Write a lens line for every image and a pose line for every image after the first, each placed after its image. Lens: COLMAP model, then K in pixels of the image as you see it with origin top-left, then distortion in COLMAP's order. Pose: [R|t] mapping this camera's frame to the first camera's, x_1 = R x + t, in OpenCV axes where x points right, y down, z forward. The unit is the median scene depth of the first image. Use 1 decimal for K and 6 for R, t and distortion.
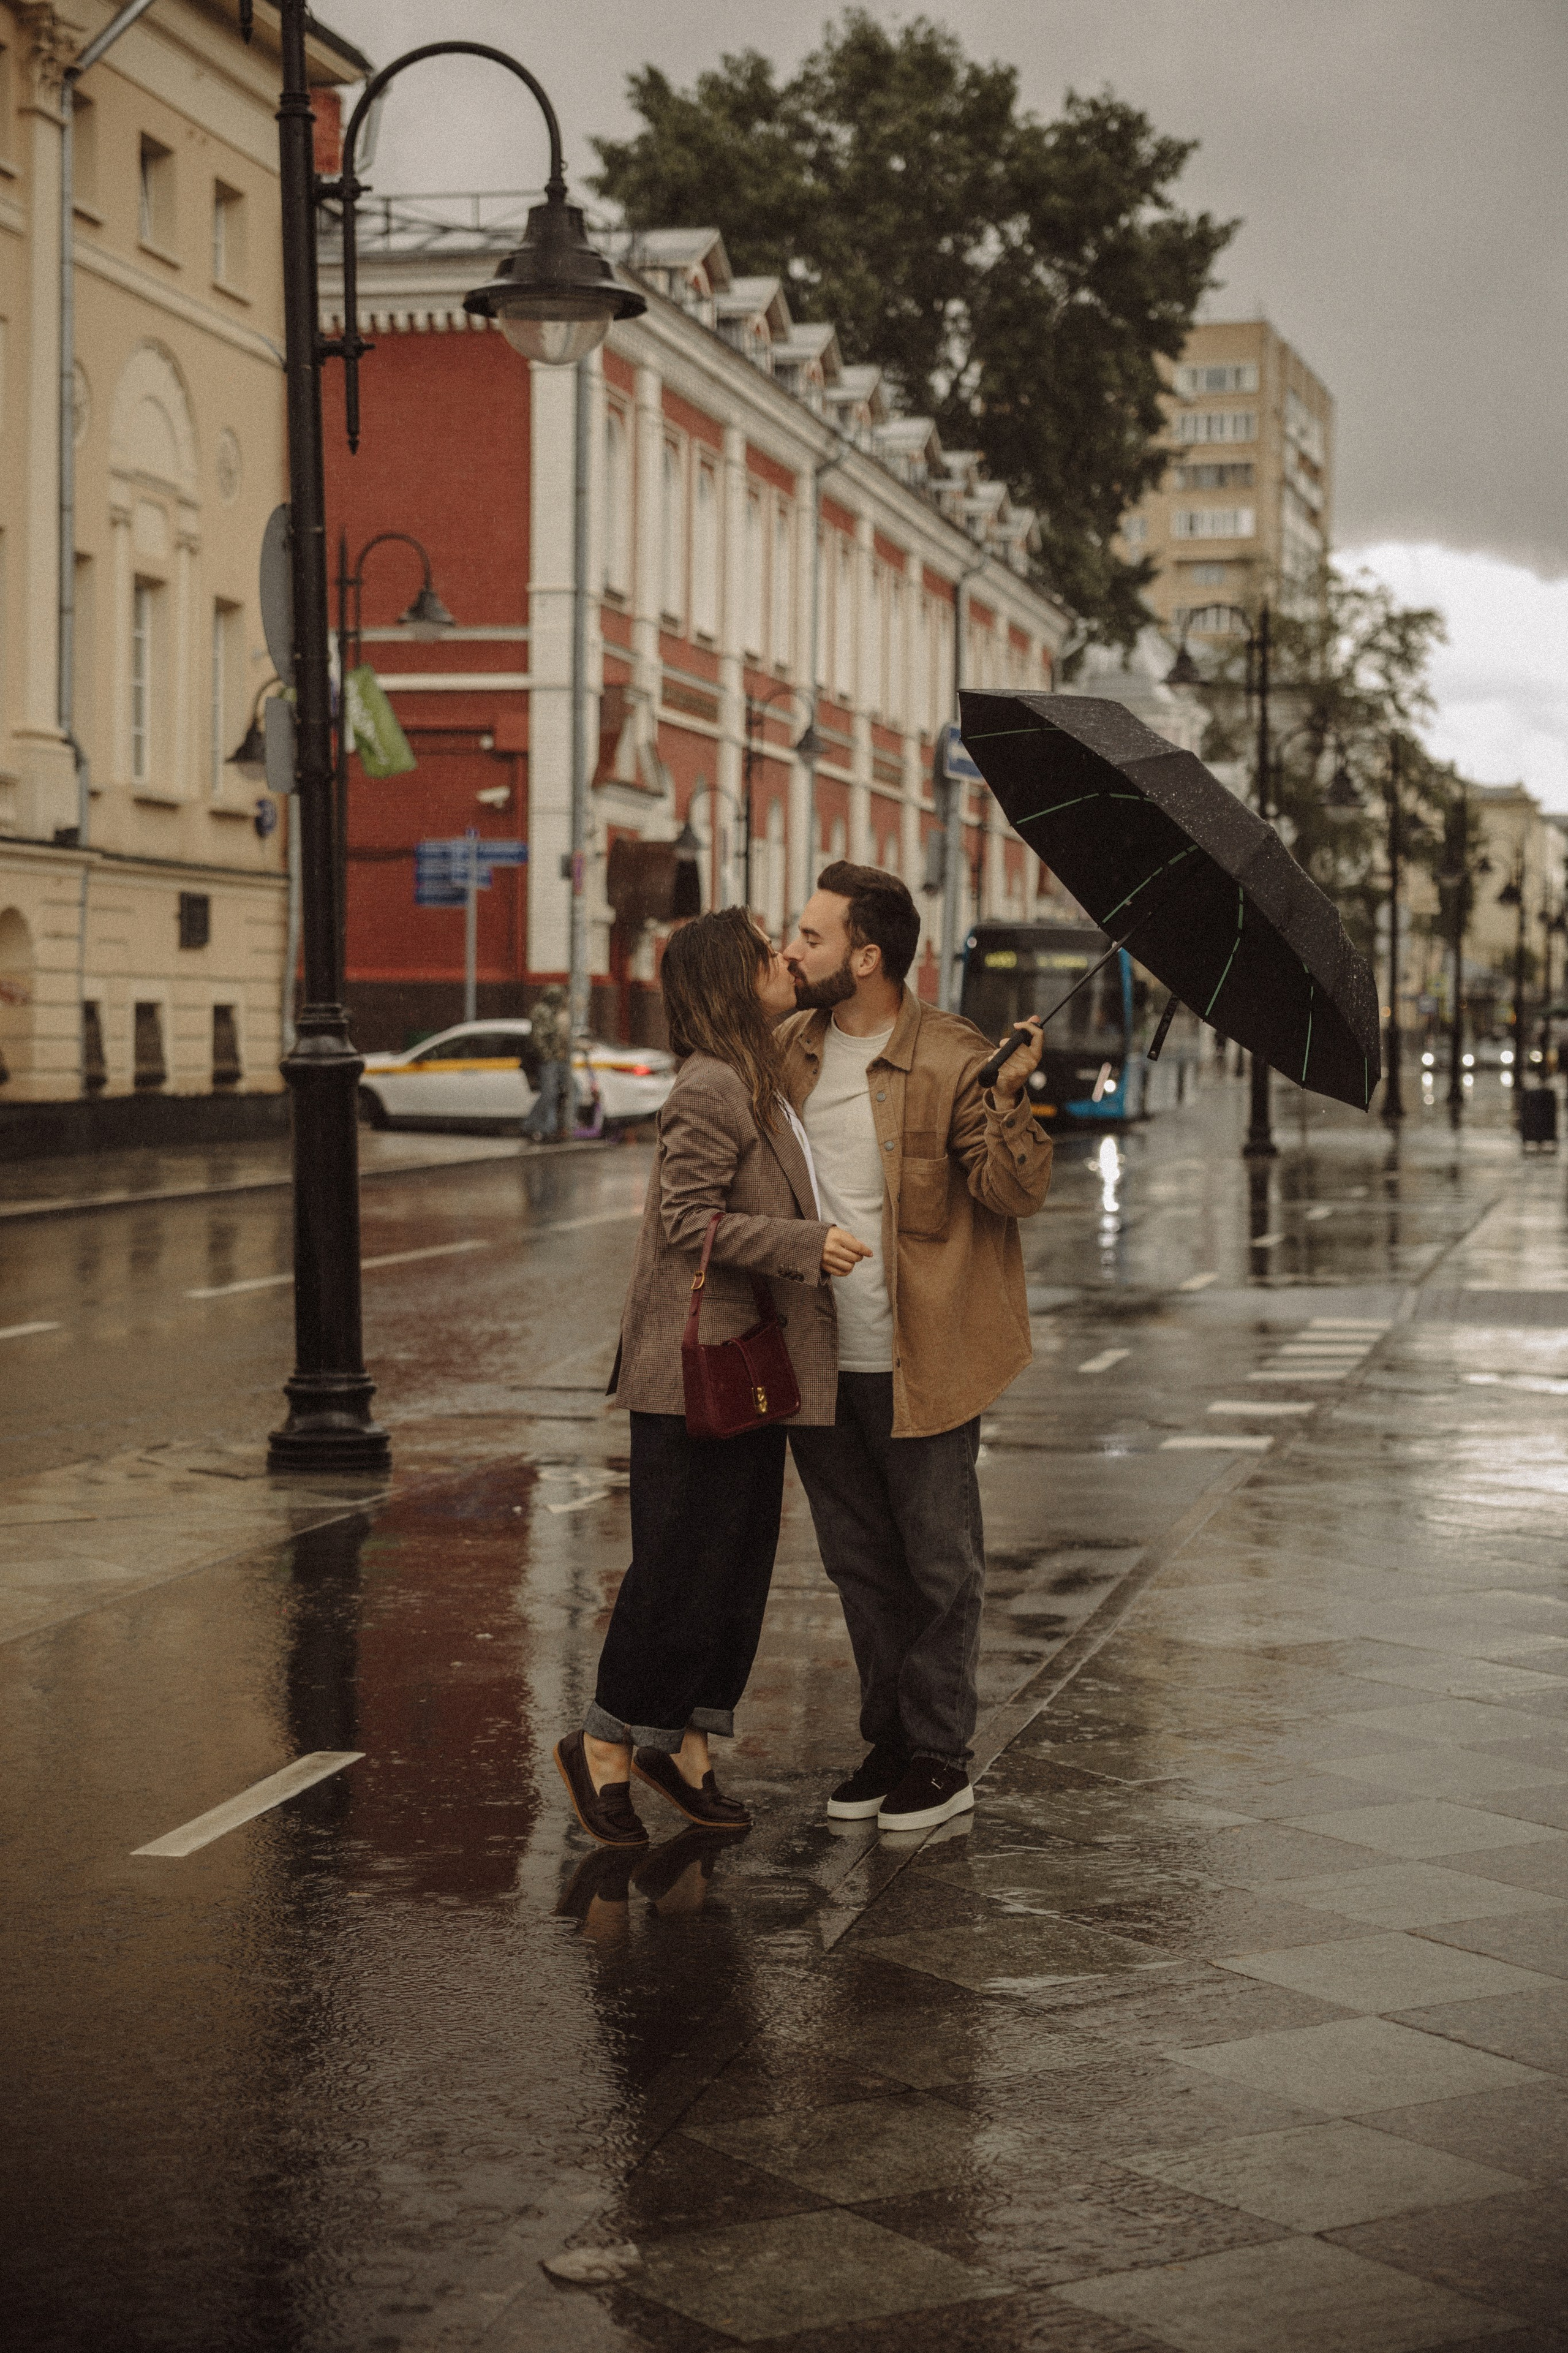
lens RADIAL K [[4164.8, 0, 784.0], [0, 4164.8, 1176.5], [0, 0, 1]] dist [0.098613, 0.079513]
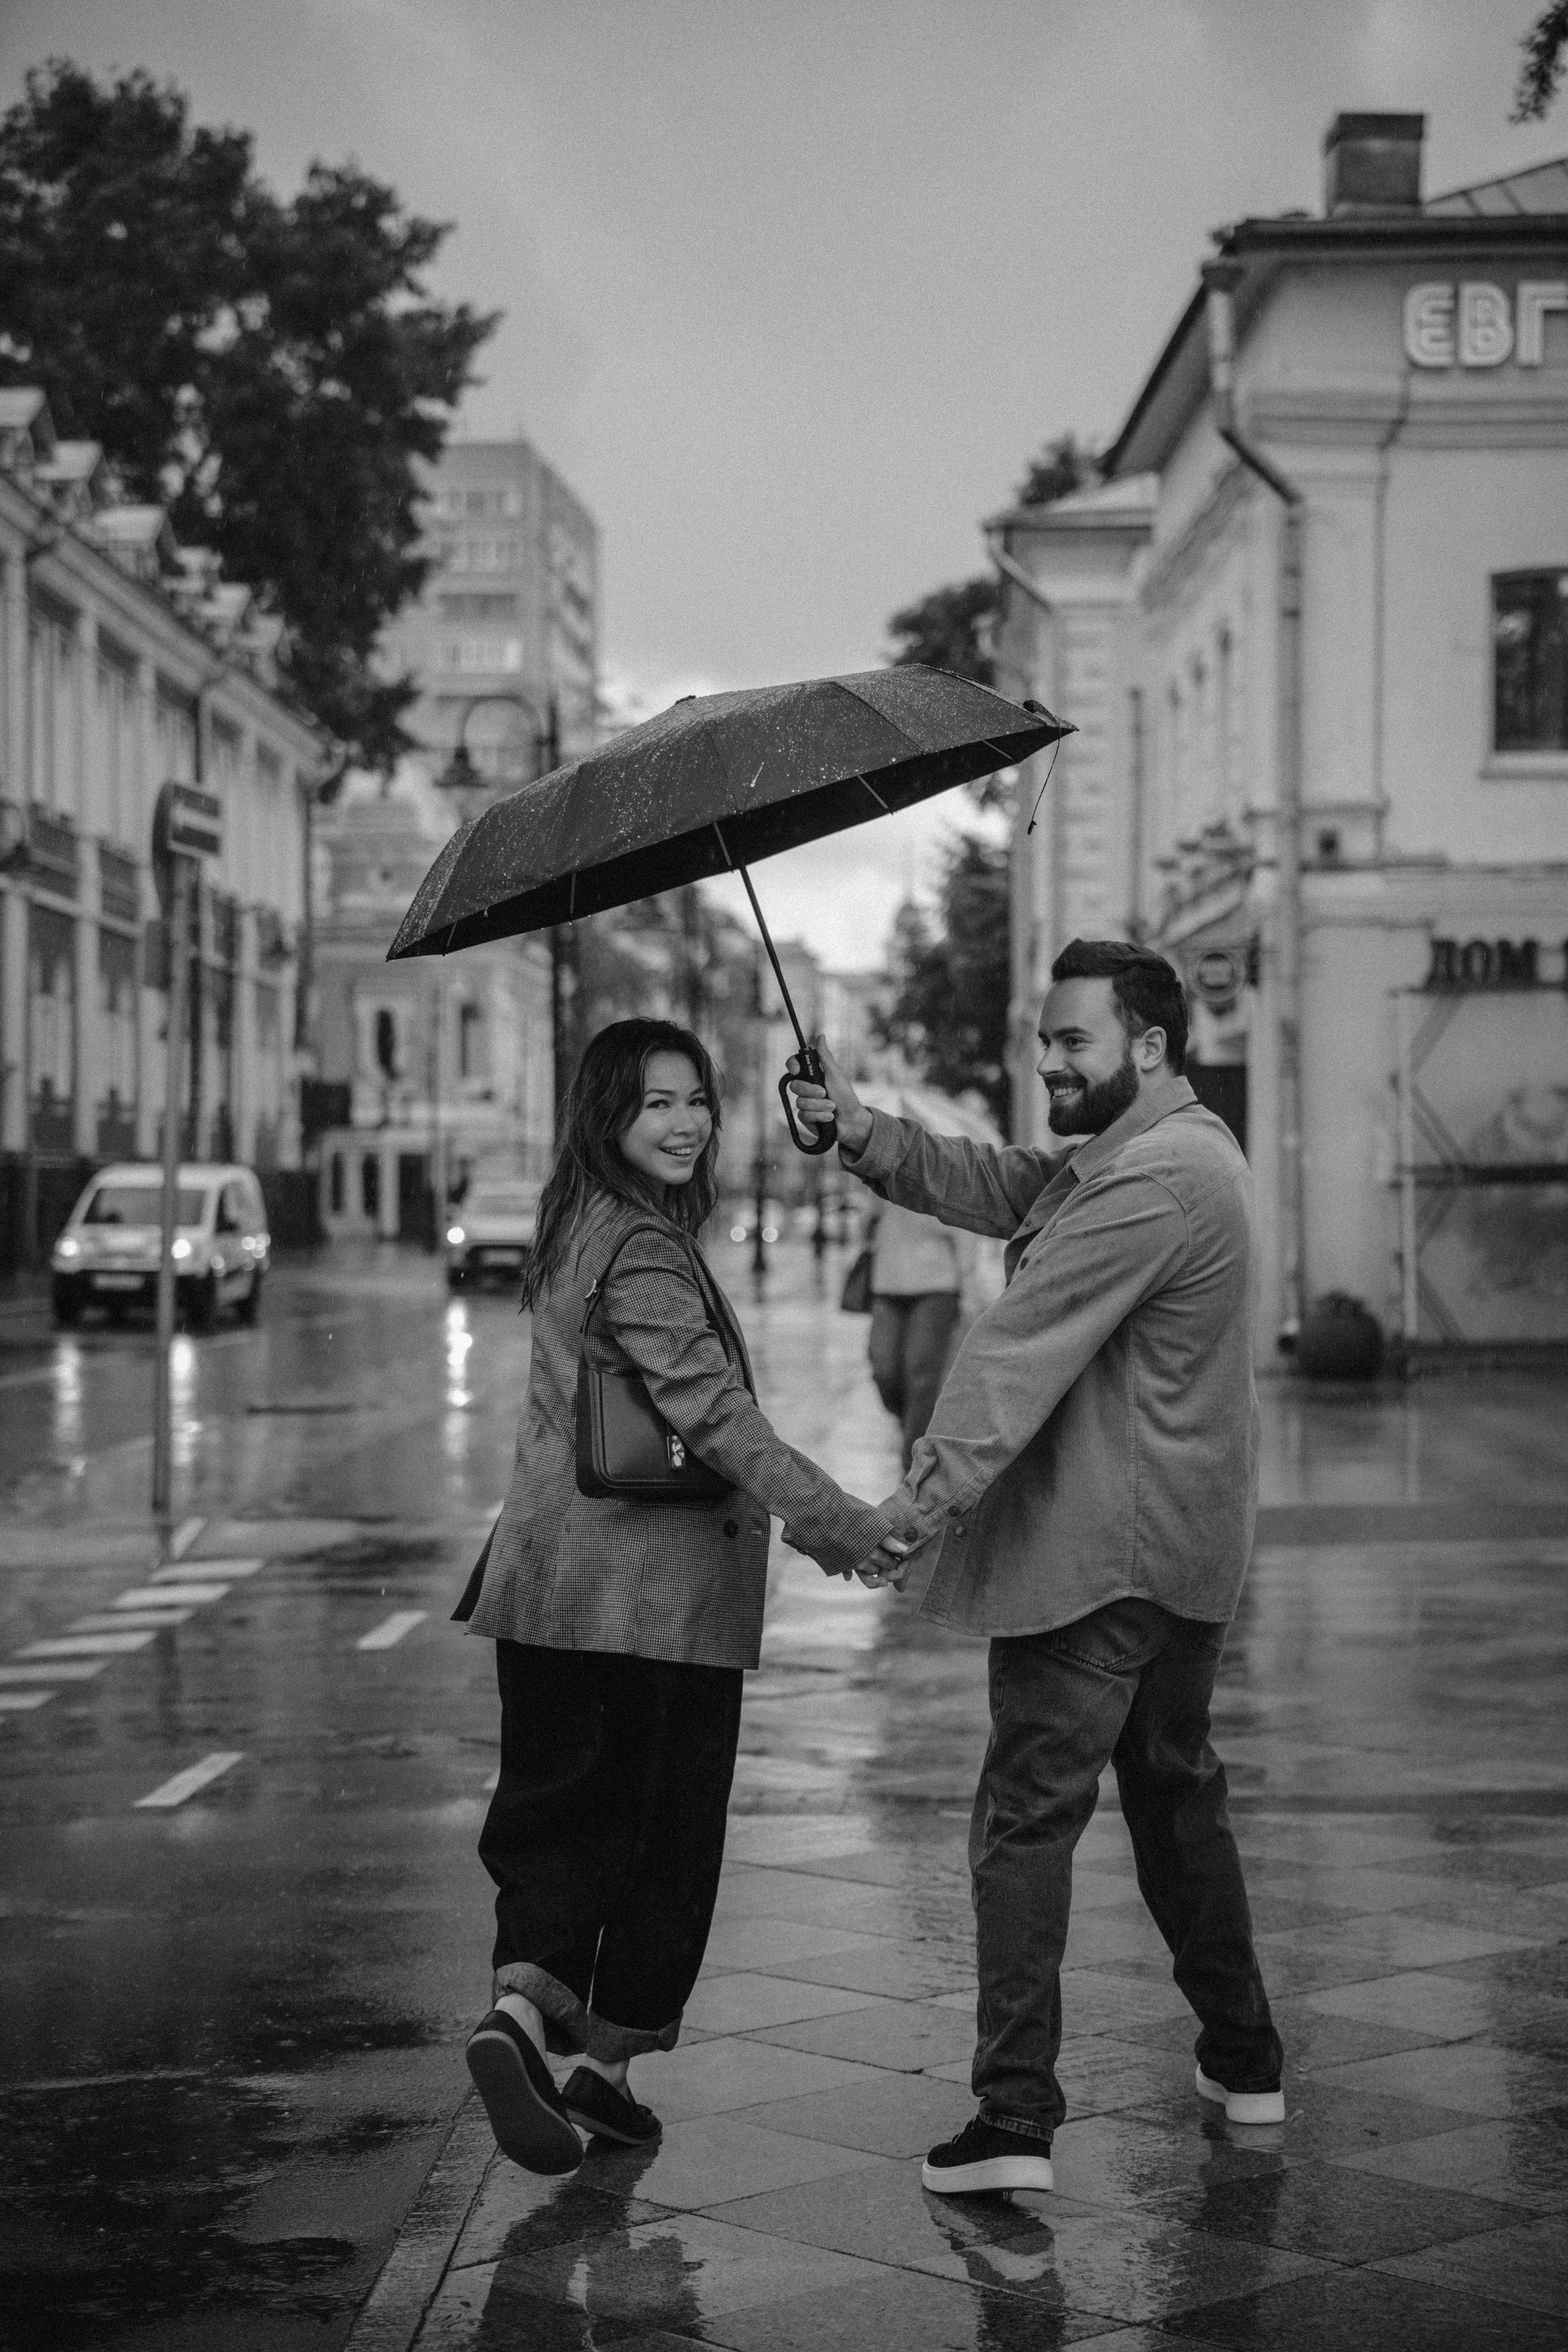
lens RADIAL K [[4382.1, 0, 784.0], [0, 4382.1, 1176.0], [0, 0, 1]] dist [0.140641, 0.192907]
pose [[0.985327, -0.014596, 0.170049, 0.003909], [0.021565, 0.998998, -0.039209, -0.000633], [-0.169307, 0.042300, 0.984655, 0.060060]]
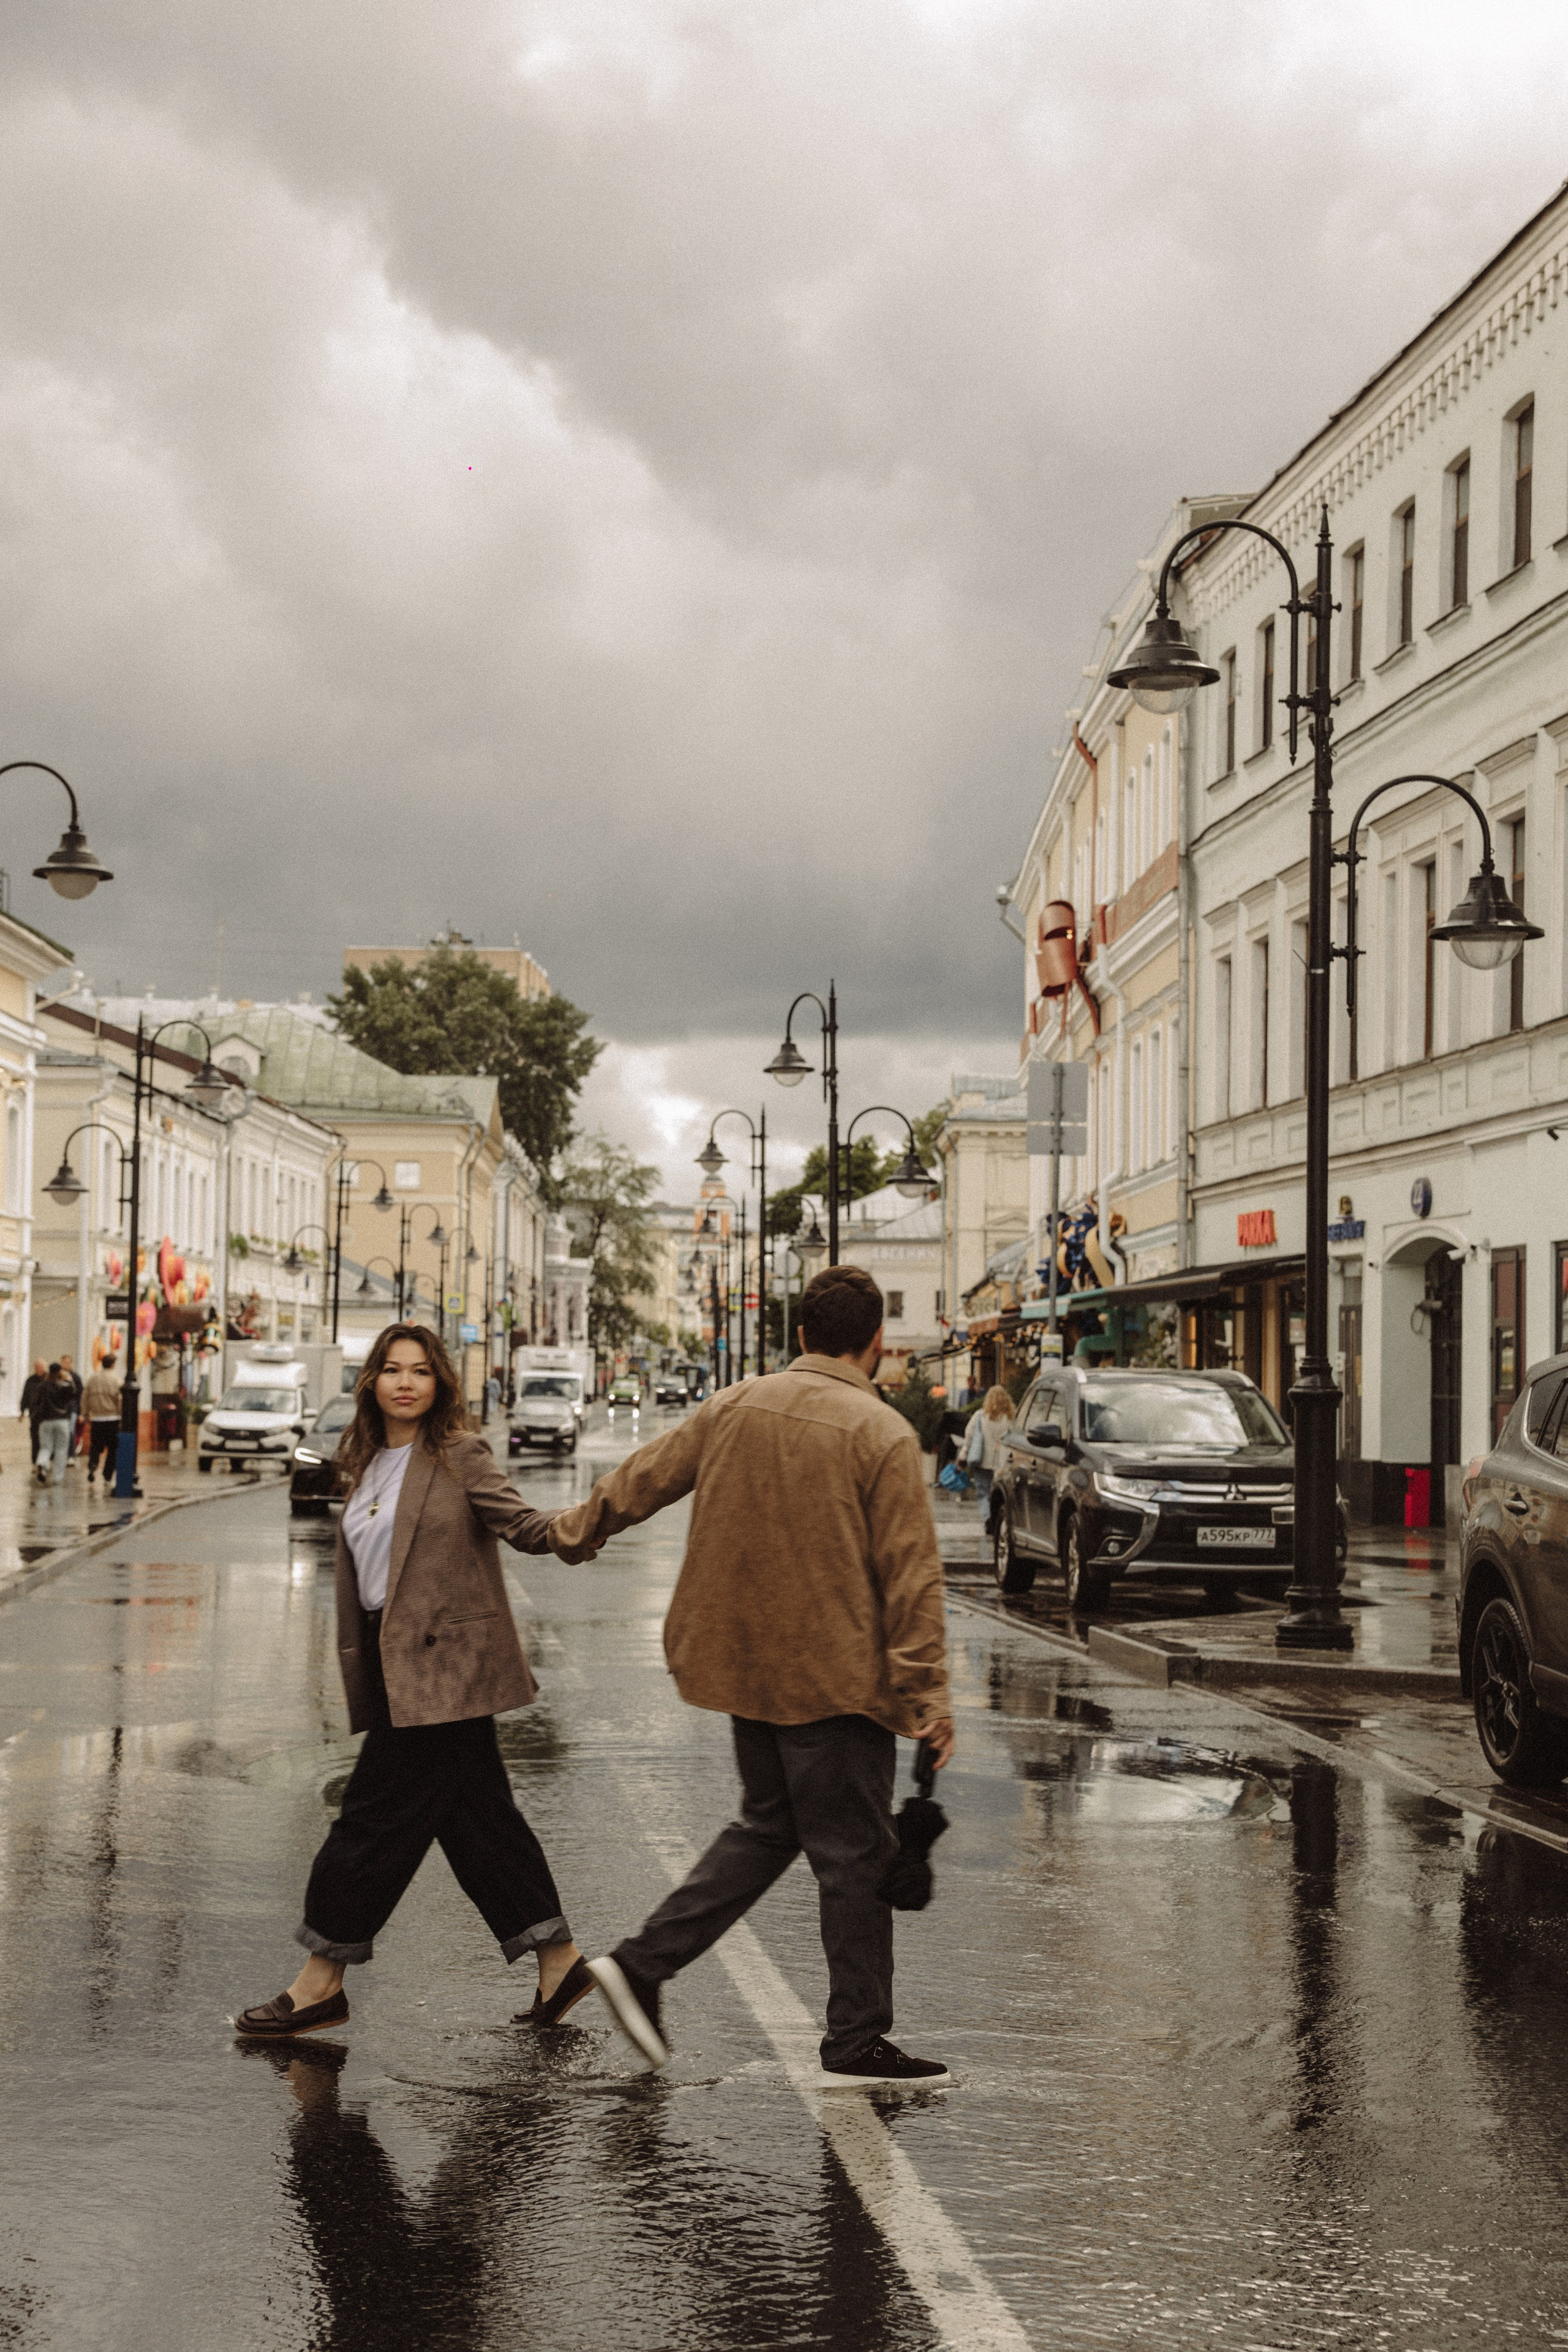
lens RADIAL K [[4385.5, 0, 784.0], [0, 4385.5, 1176.0], [0, 0, 1]] dist [0.168398, 0.116417]
pose [[0.974152, 0.017282, 0.225230, -0.431310], [0.000856, 0.996780, -0.080186, 0.061817], [-0.225891, 0.078306, 0.971000, -1.763768]]
